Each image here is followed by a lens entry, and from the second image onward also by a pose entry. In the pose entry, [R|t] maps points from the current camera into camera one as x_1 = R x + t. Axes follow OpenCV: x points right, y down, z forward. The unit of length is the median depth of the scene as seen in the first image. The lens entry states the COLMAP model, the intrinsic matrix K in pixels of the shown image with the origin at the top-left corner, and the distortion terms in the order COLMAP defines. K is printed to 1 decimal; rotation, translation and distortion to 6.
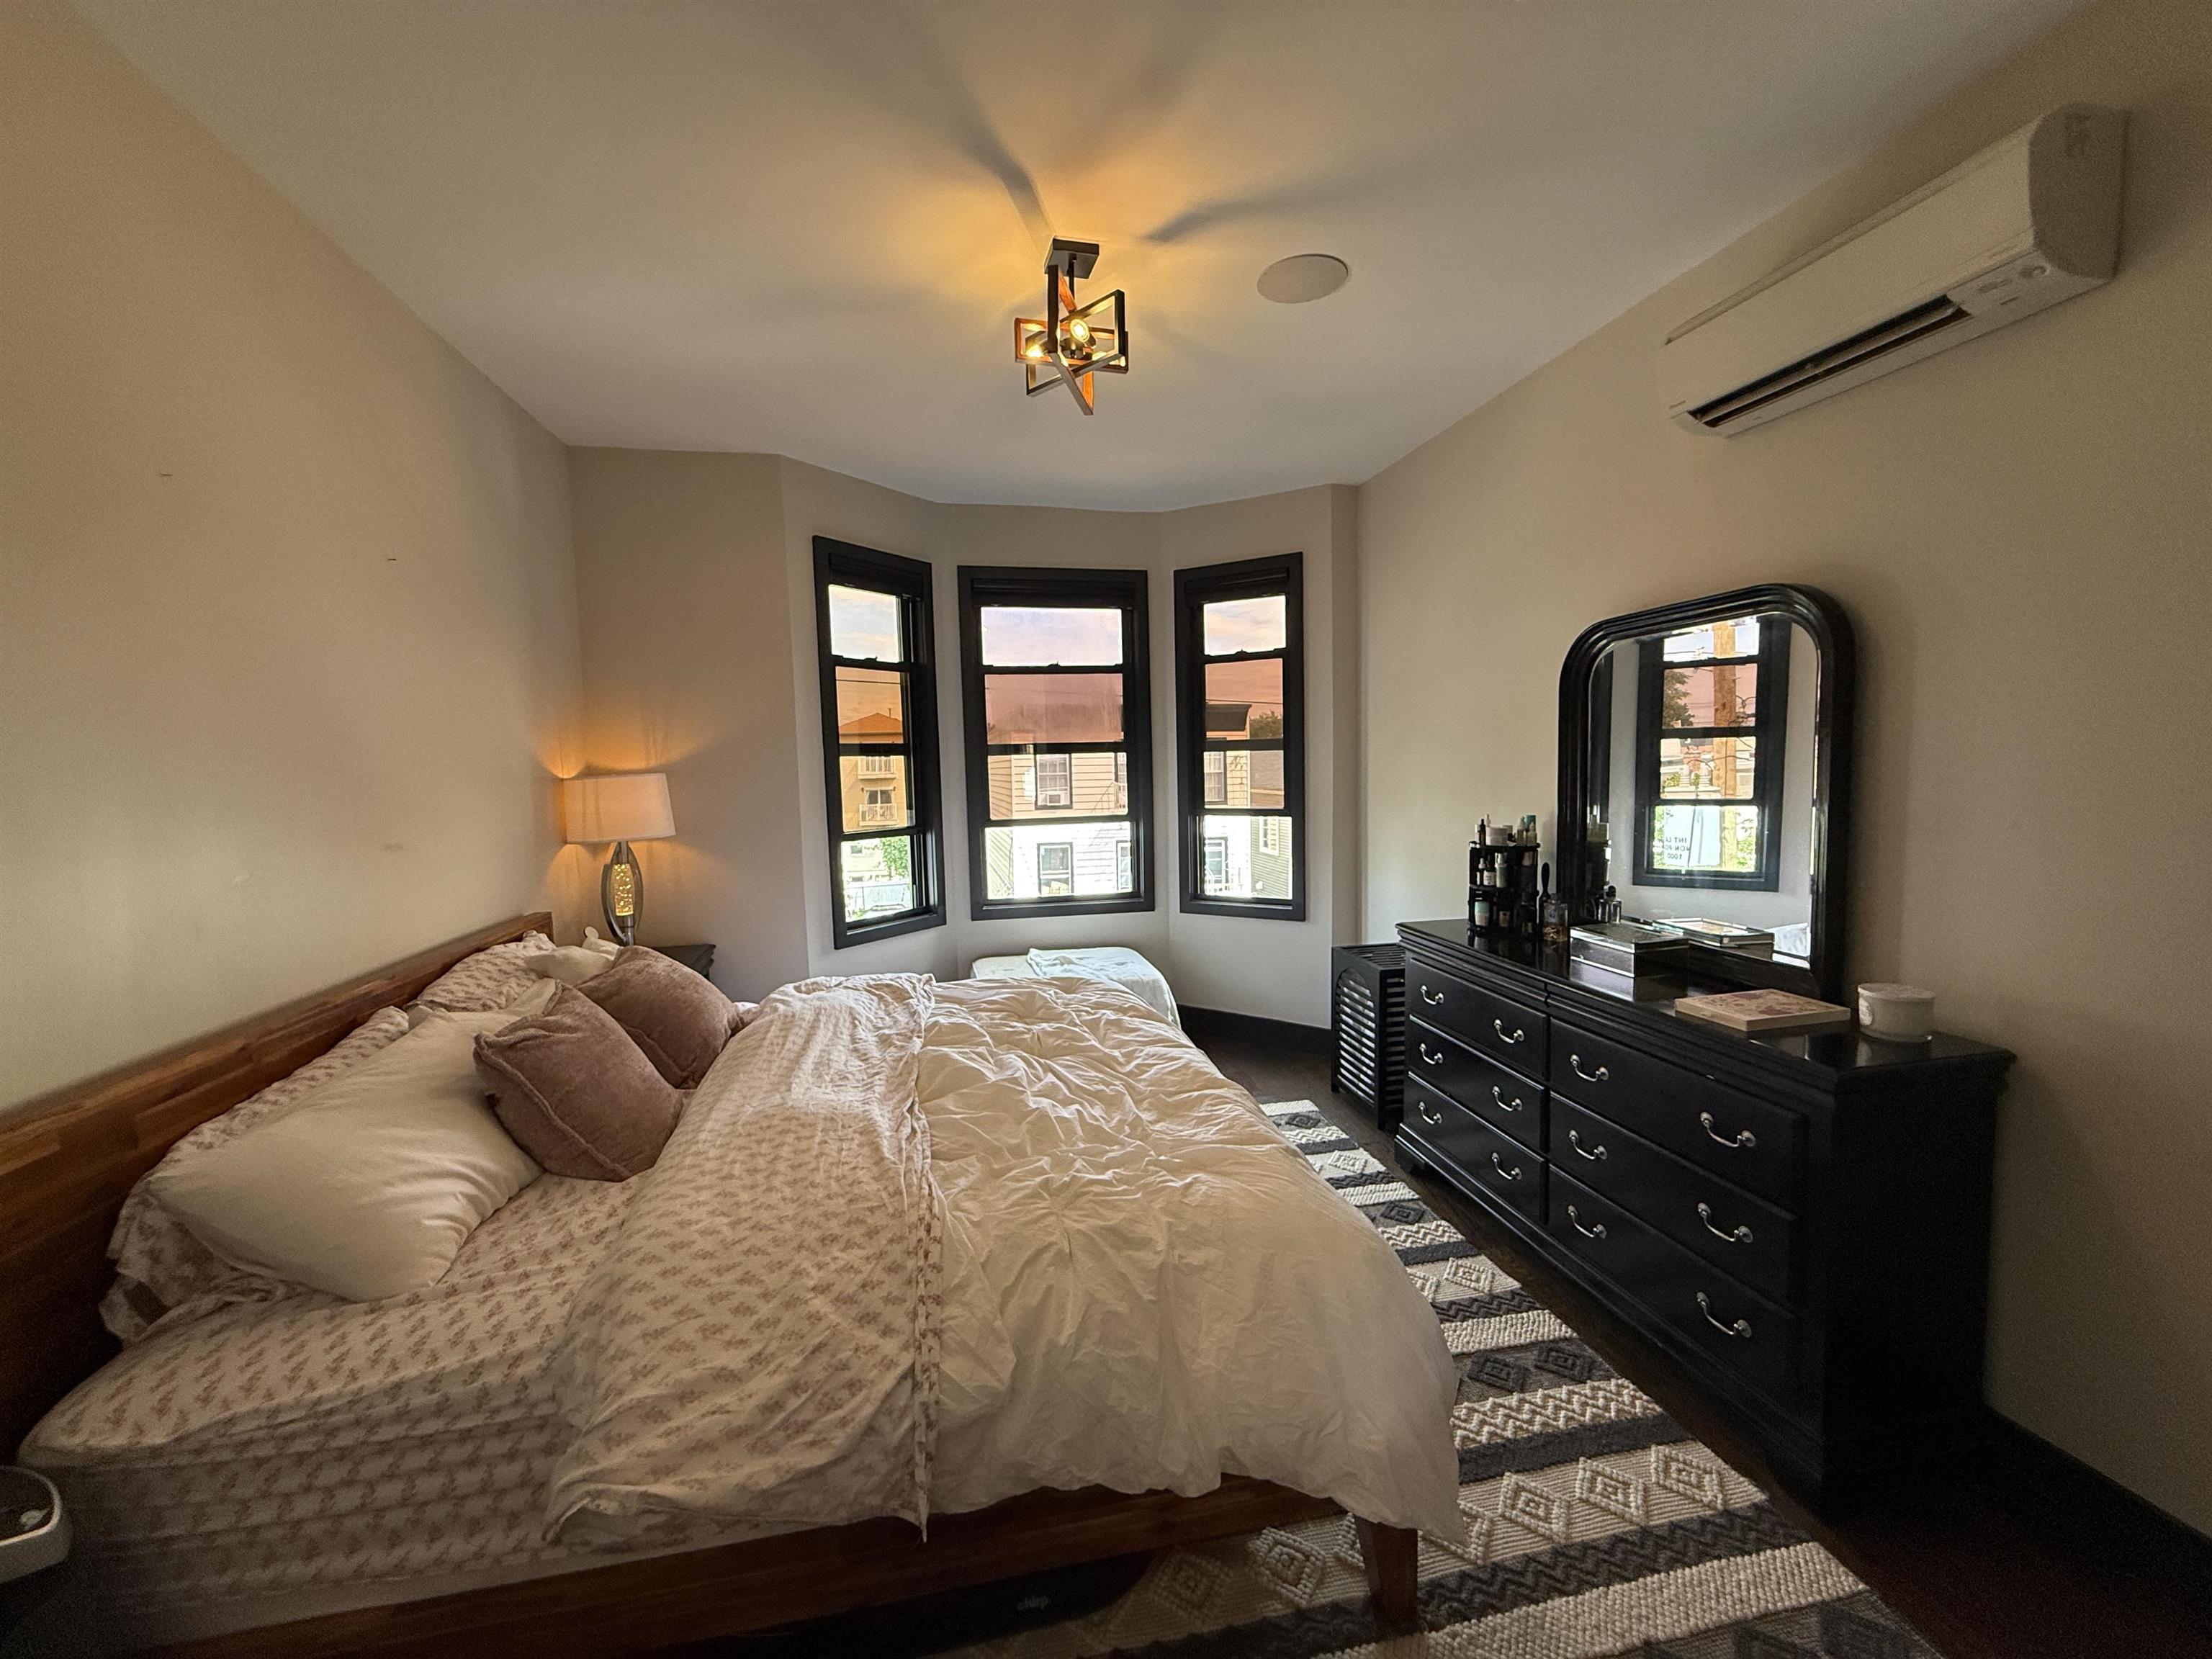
lens RADIAL K [[876.1, 0, 1101.3], [0, 876.1, 830.8], [0, 0, 1]] dist [0.002075, -0.000300]
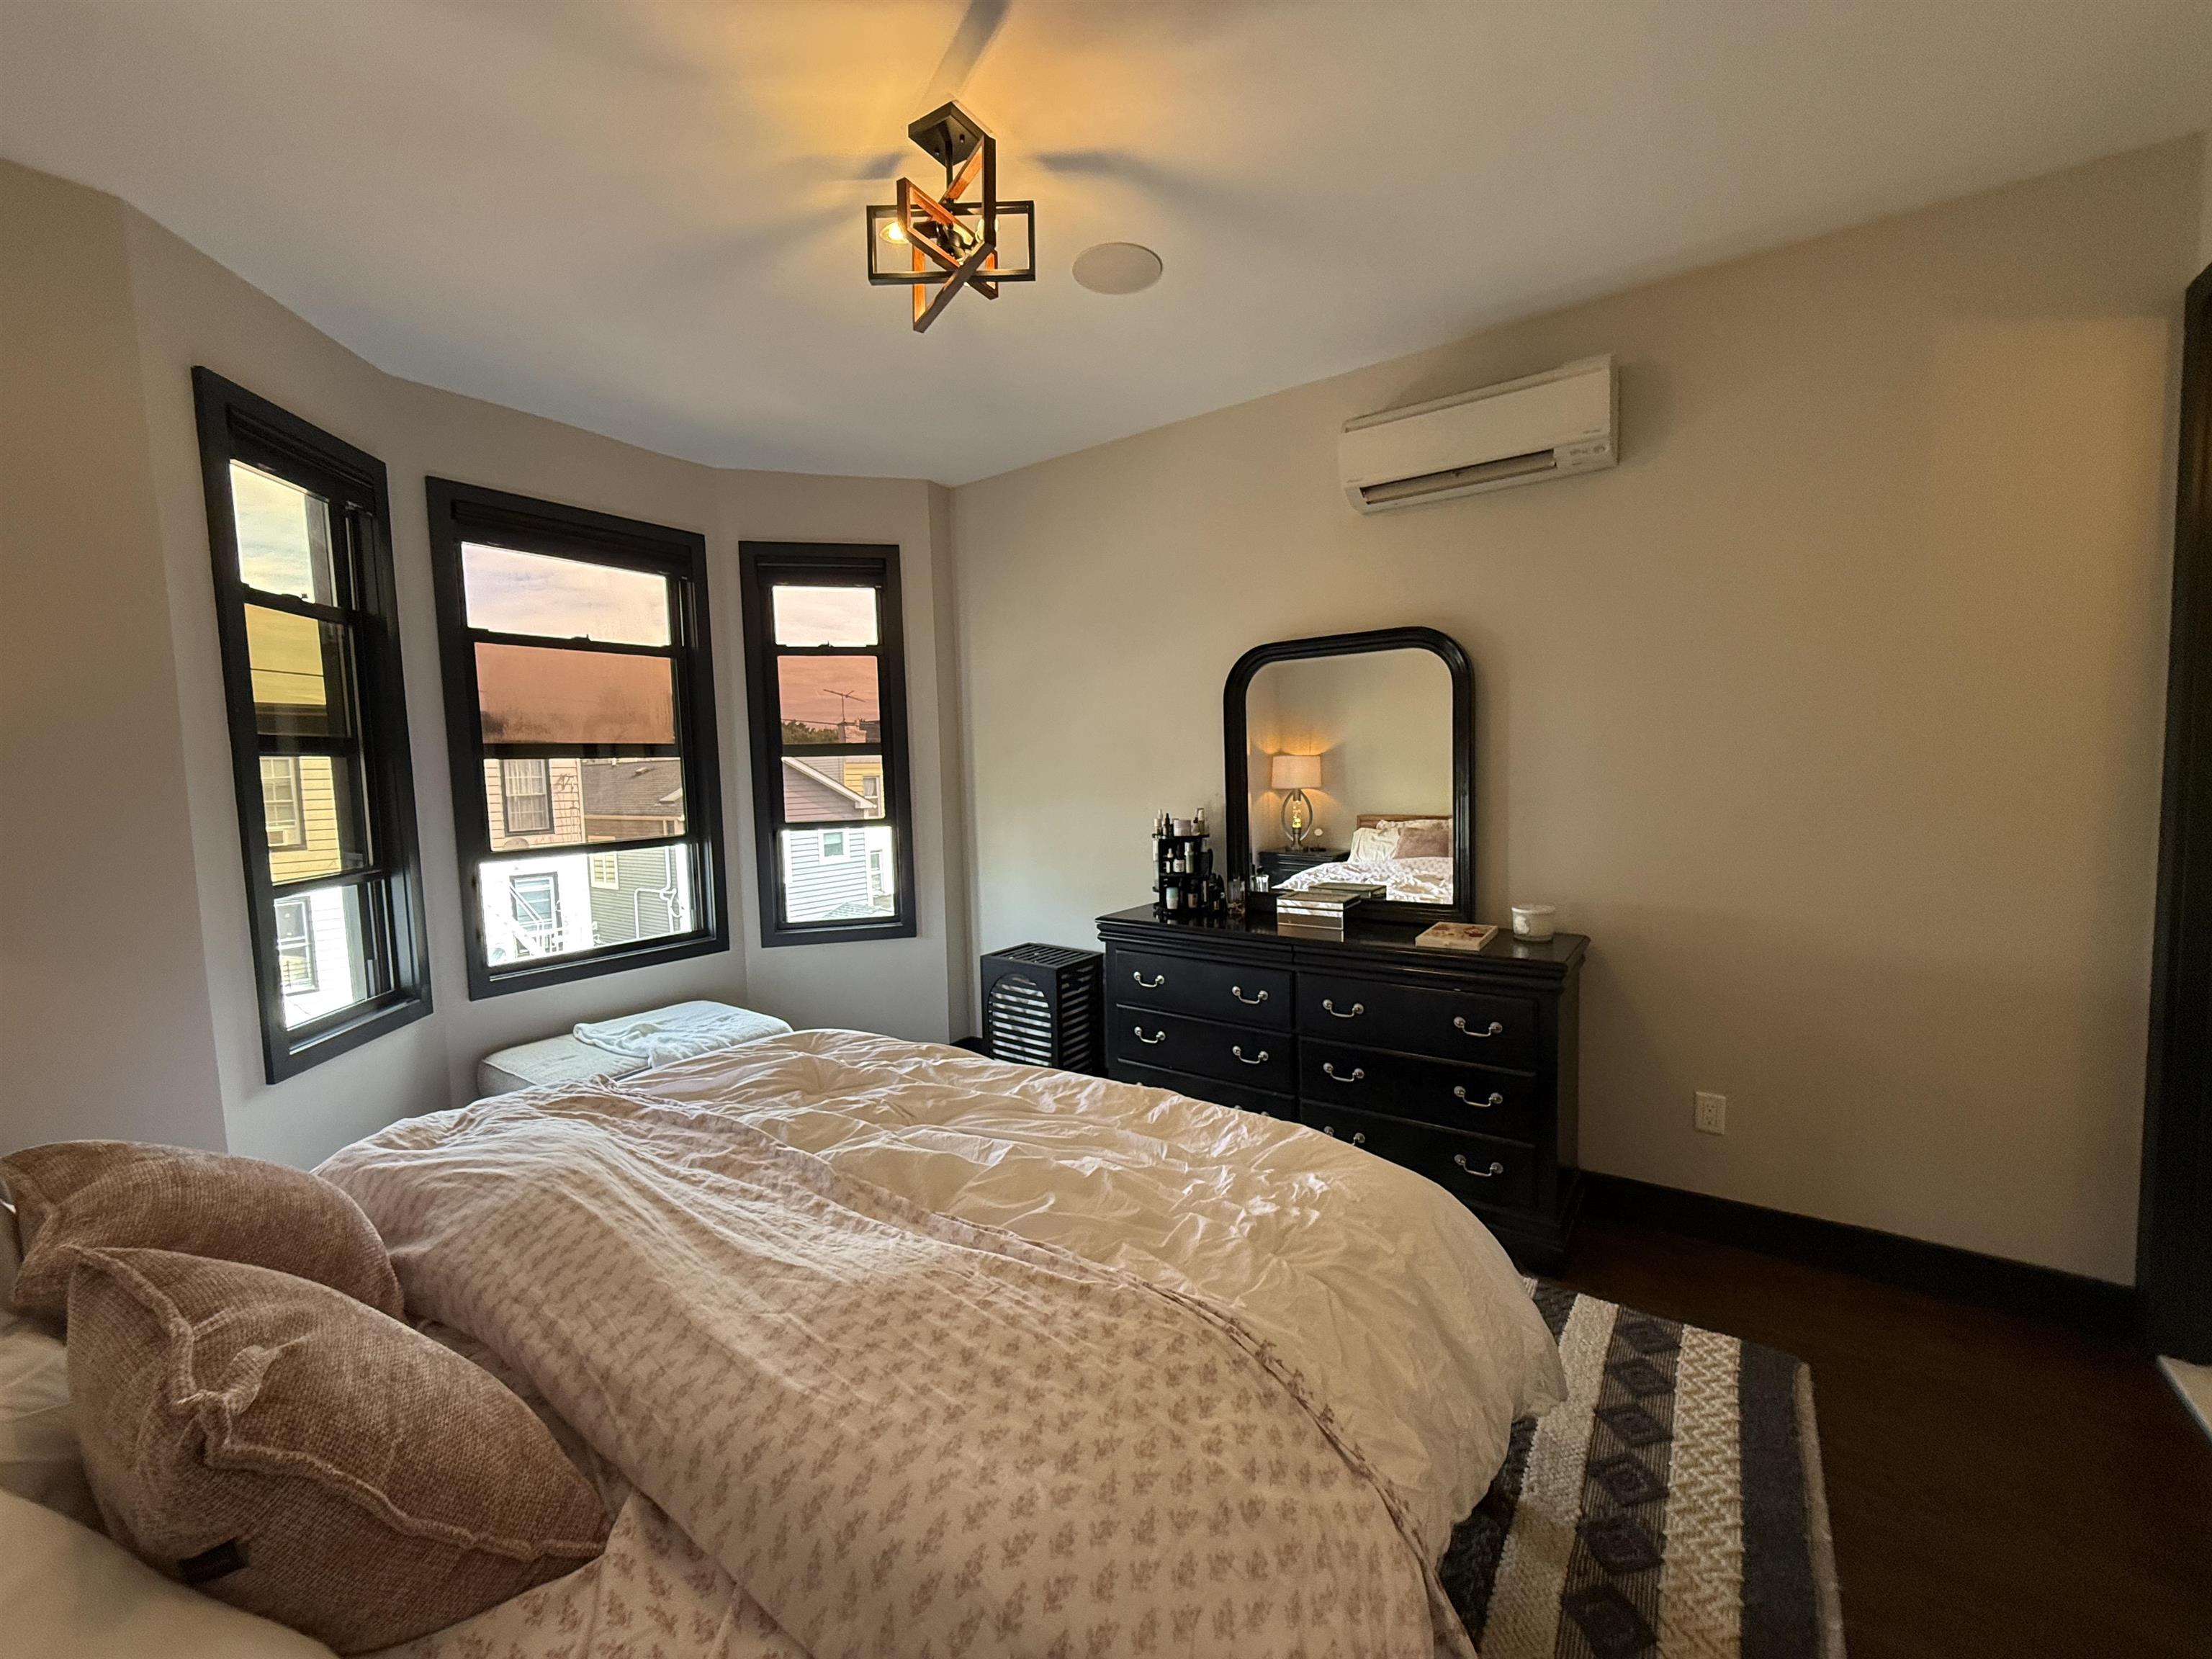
lens RADIAL K [[877.0, 0, 1109.6], [0, 877.0, 827.0], [0, 0, 1]] dist [-0.000440, 0.000033]
pose [[0.726506, -0.044419, 0.685723, -0.427353], [0.064091, 0.997939, -0.003258, 0.003667], [-0.684165, 0.046316, 0.727855, 0.274720]]
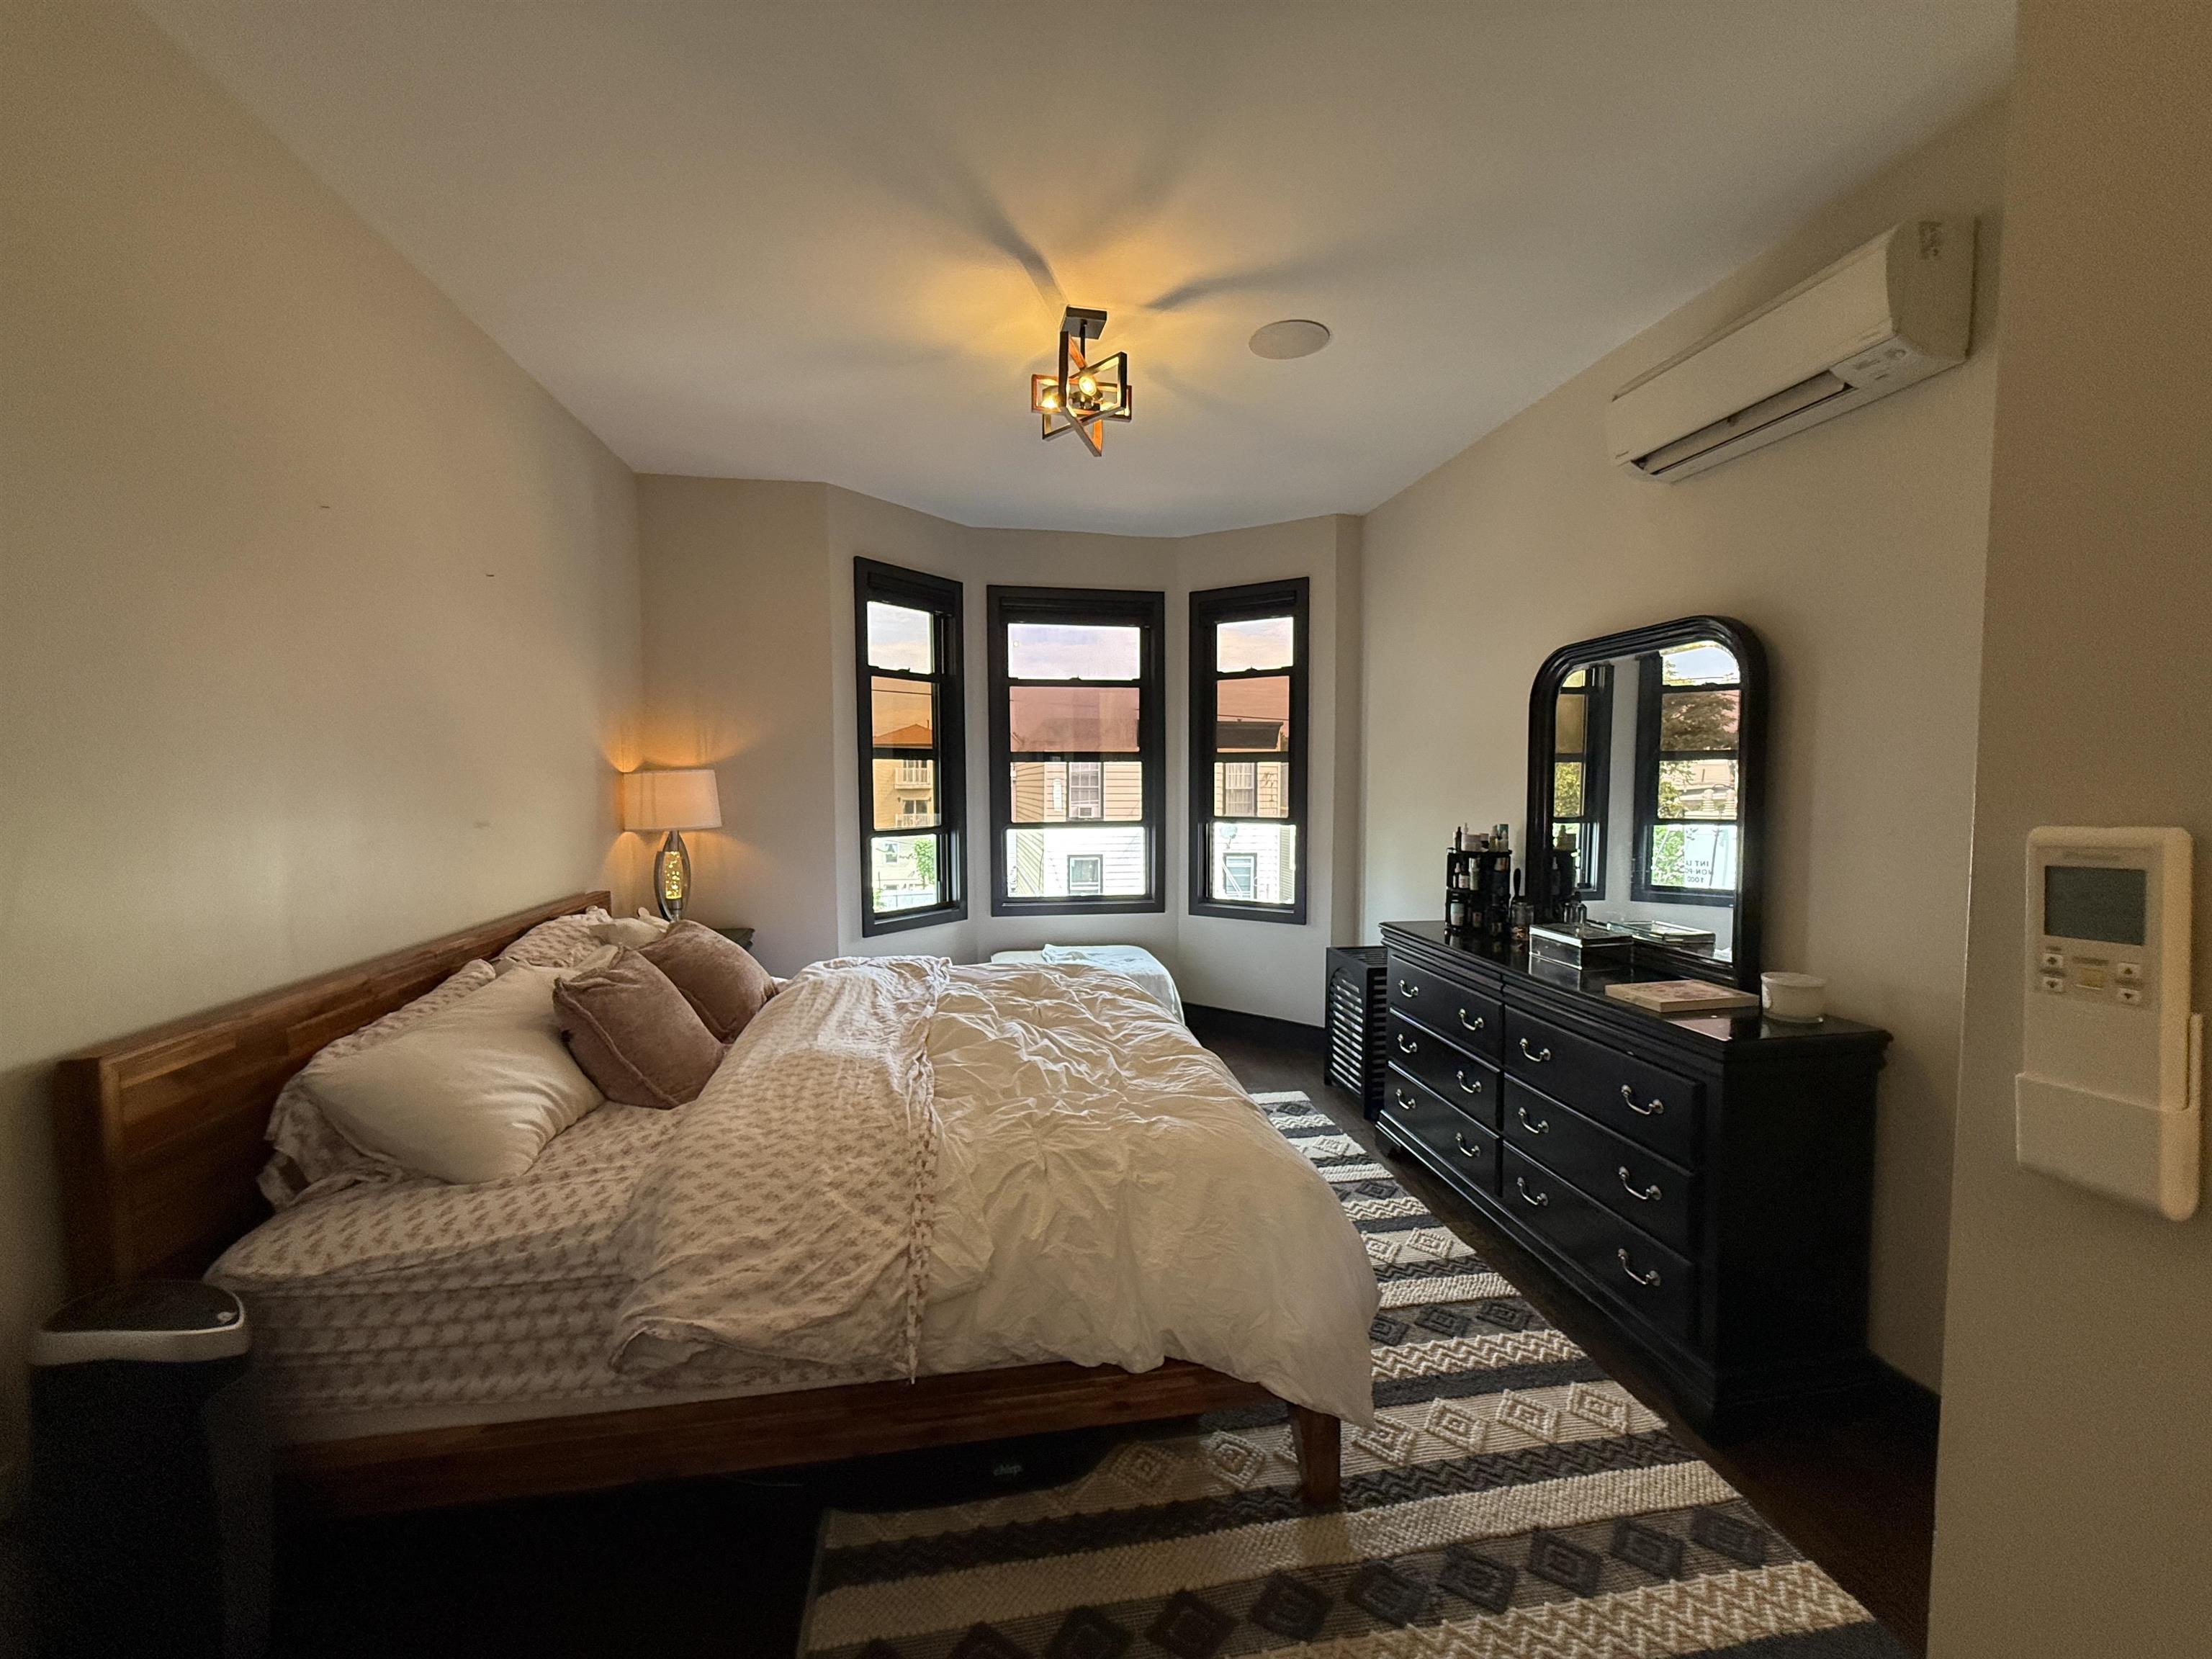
lens RADIAL K [[877.0, 0, 1109.6], [0, 877.0, 827.0], [0, 0, 1]] dist [-0.000440, 0.000033]
pose [[0.999302, 0.022536, -0.029804, 0.041542], [-0.023188, 0.999495, -0.021708, 0.023389], [0.029299, 0.022384, 0.999320, -0.104823]]
